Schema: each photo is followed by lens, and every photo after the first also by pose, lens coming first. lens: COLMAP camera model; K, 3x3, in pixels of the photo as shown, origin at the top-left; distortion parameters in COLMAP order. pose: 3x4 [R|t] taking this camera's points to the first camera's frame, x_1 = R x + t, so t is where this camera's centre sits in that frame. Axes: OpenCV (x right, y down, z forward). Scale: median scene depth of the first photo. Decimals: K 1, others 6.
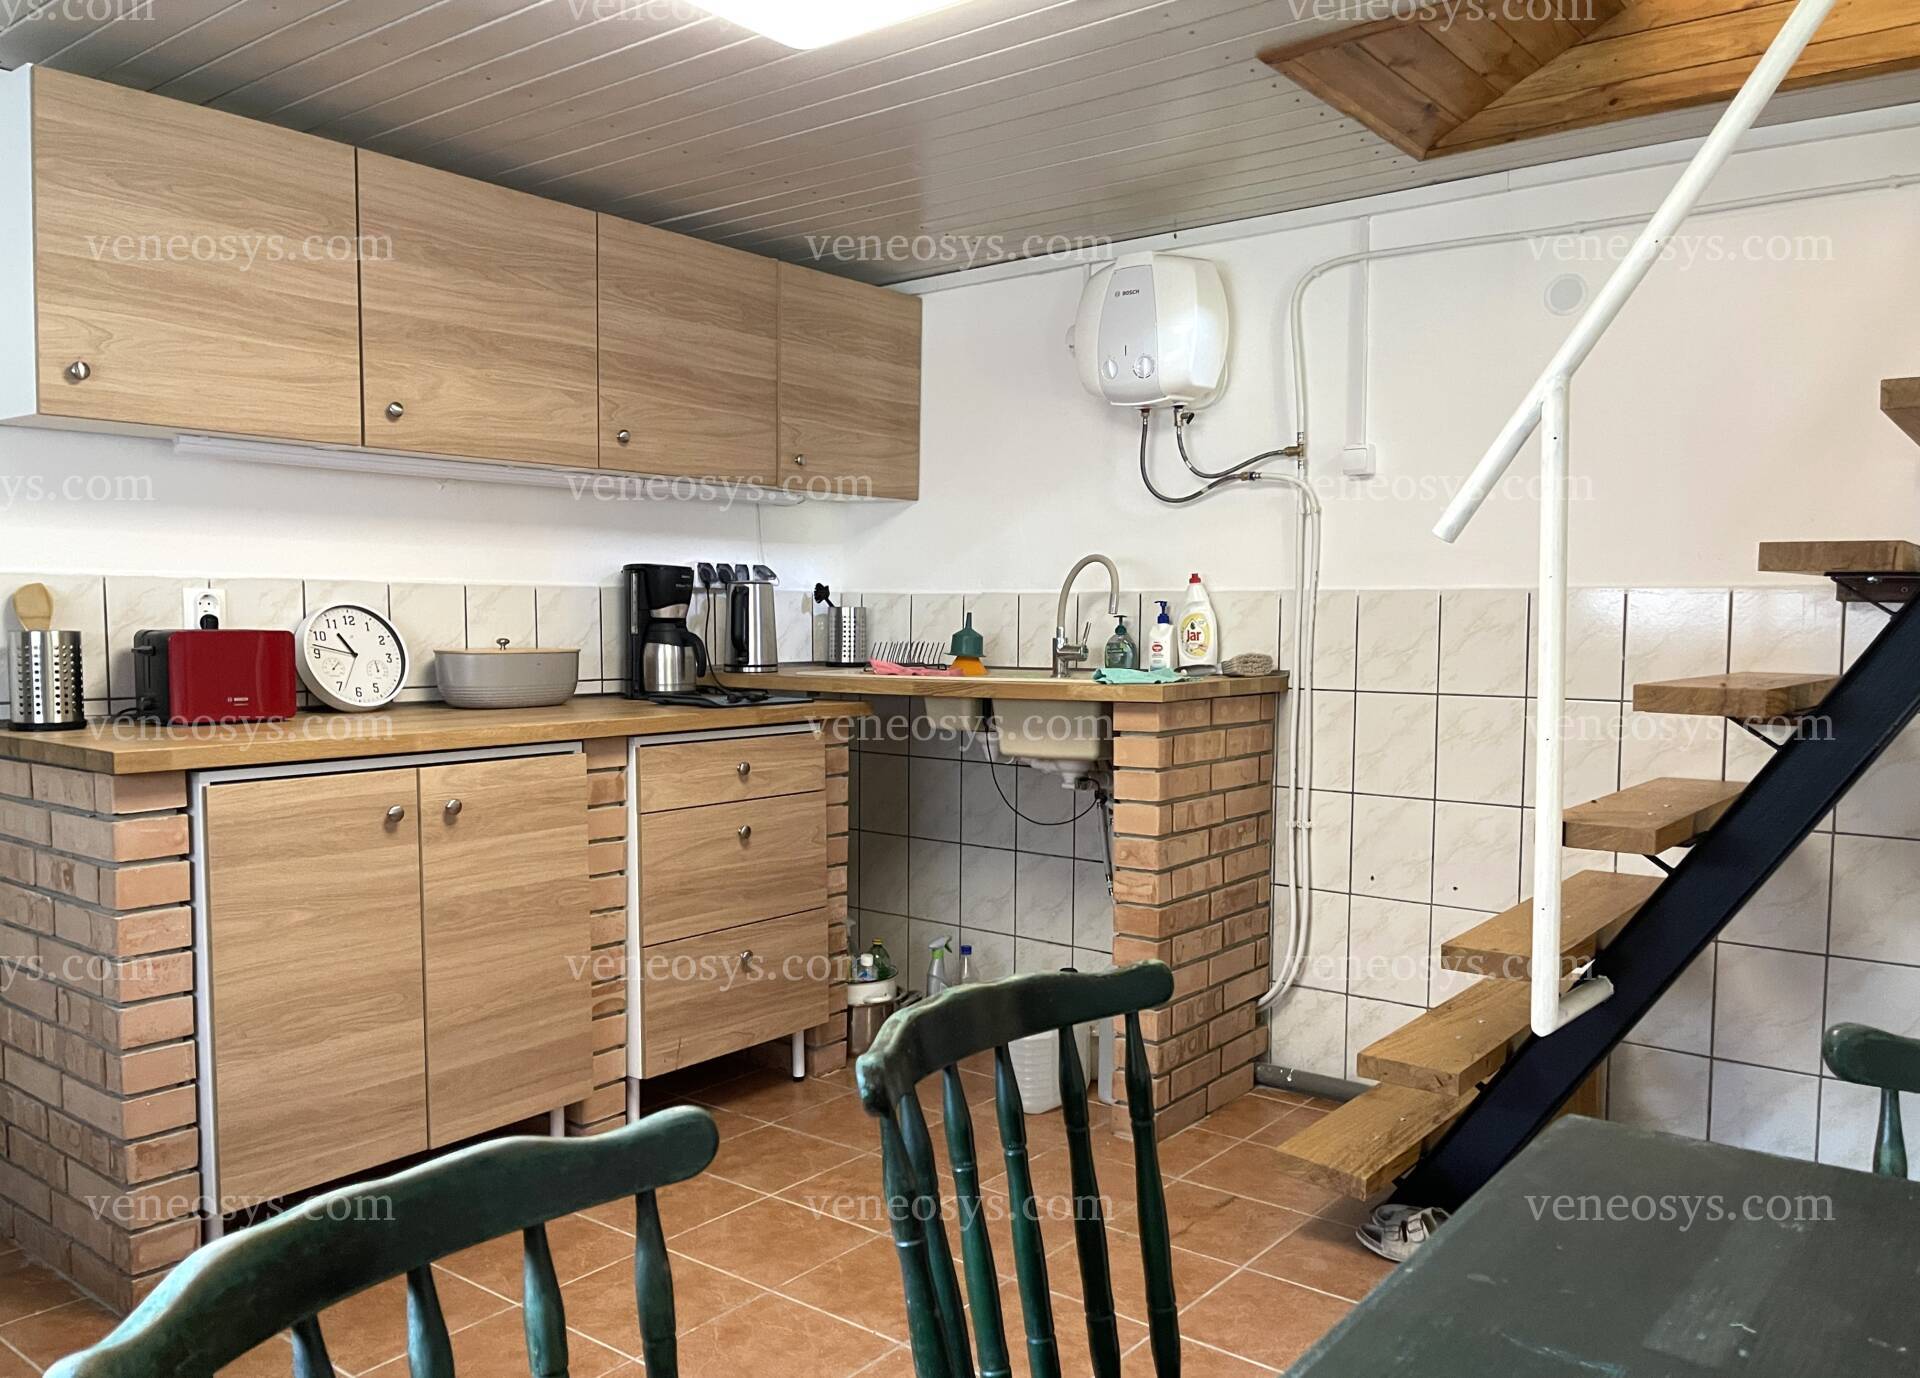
lens RADIAL K [[1517.2, 0, 962.2], [0, 1517.2, 696.0], [0, 0, 1]] dist [0.037637, 0.002305]
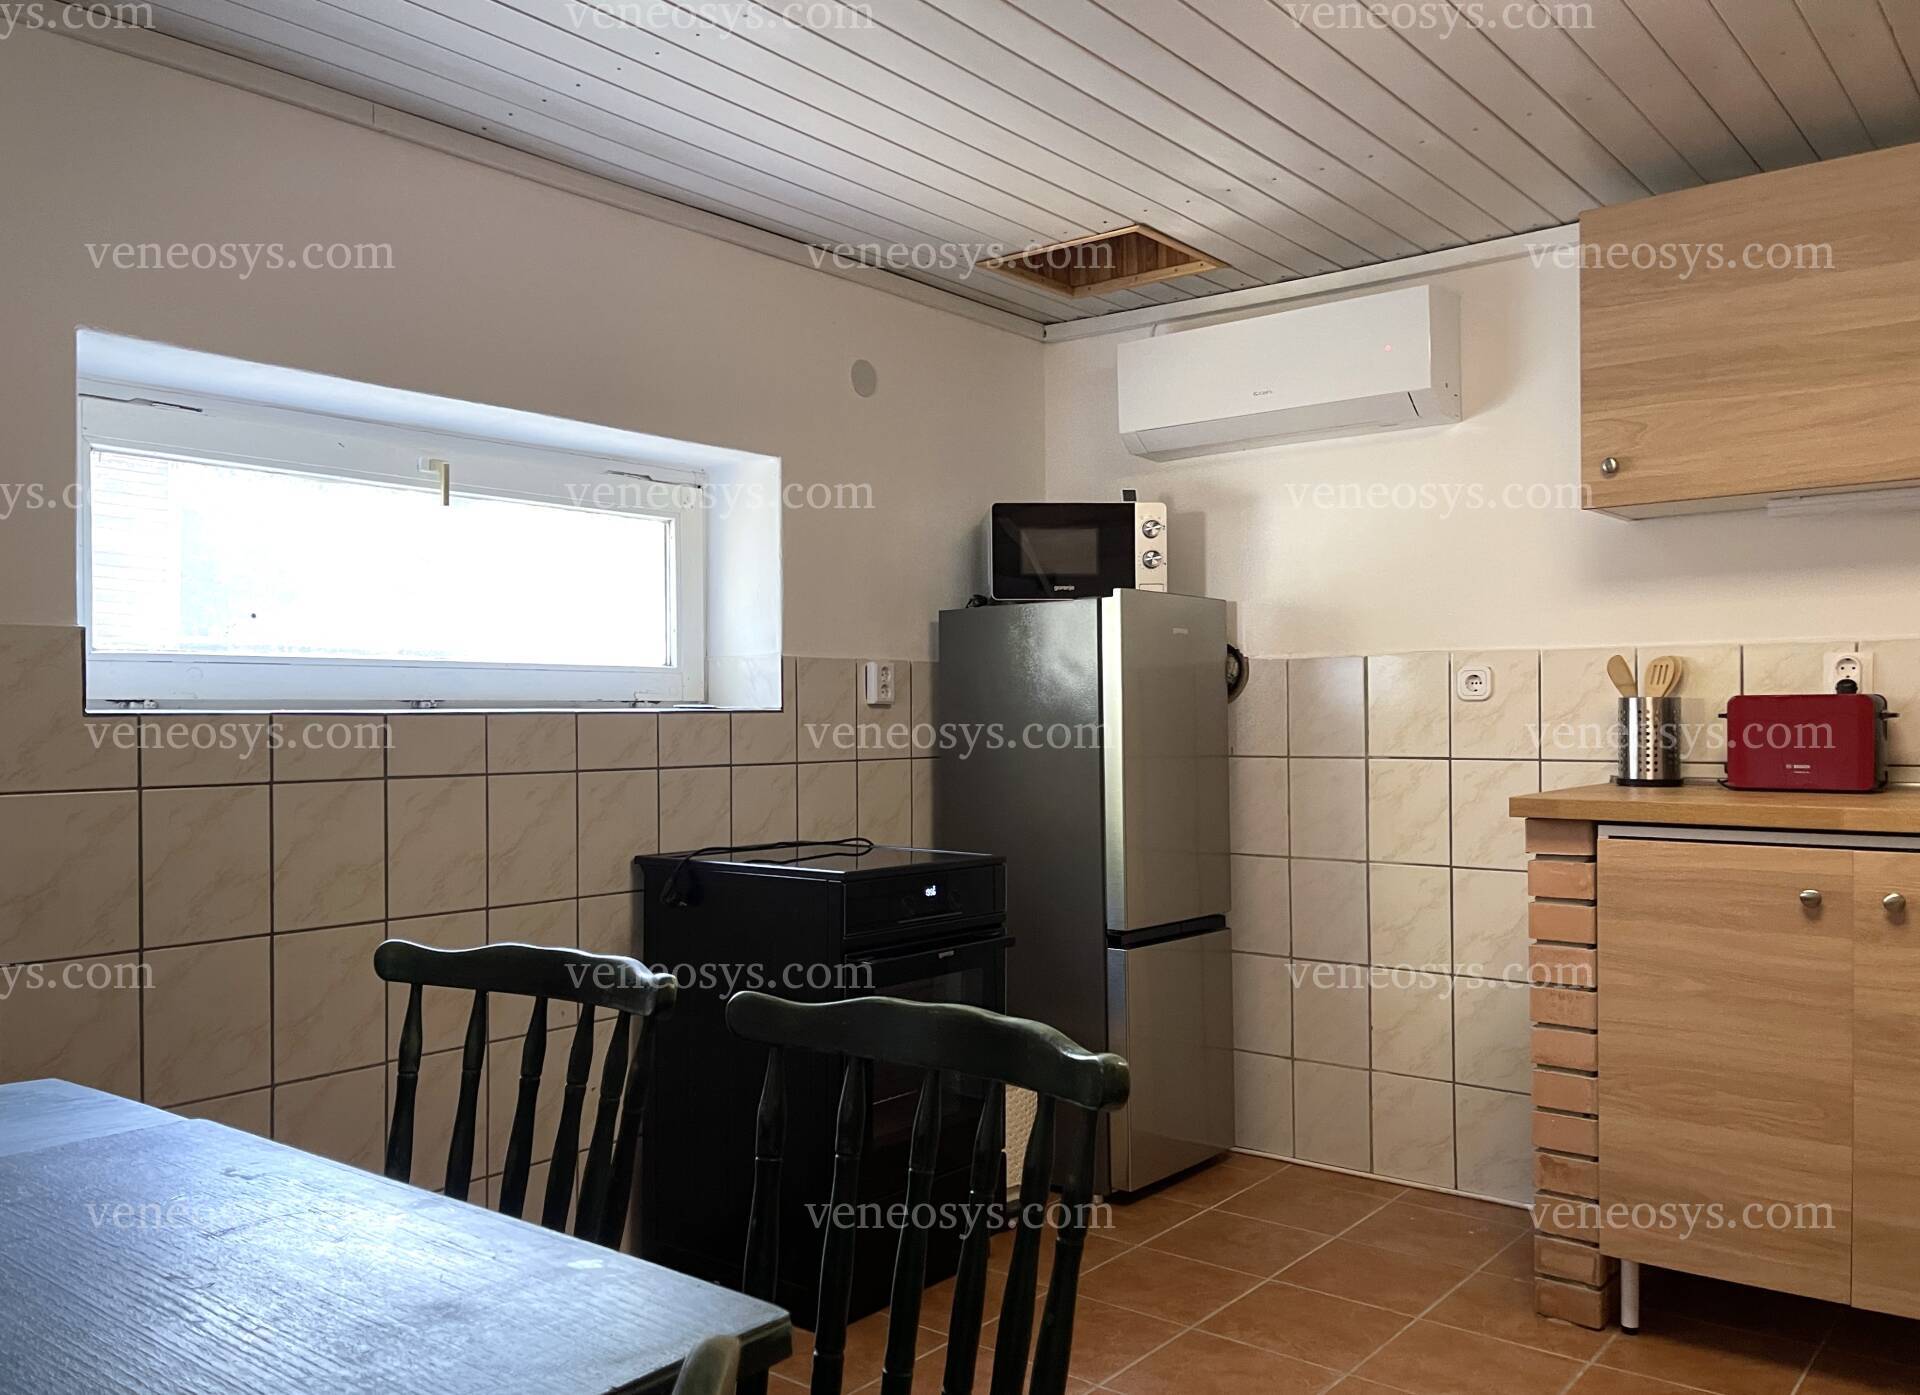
lens RADIAL K [[1517.2, 0, 966.8], [0, 1517.2, 699.6], [0, 0, 1]] dist [0.037637, 0.002305]
pose [[-0.022912, -0.015176, -0.999622, 0.534096], [-0.049397, 0.998681, -0.014030, -0.000388], [0.998516, 0.049057, -0.023631, 0.540769]]
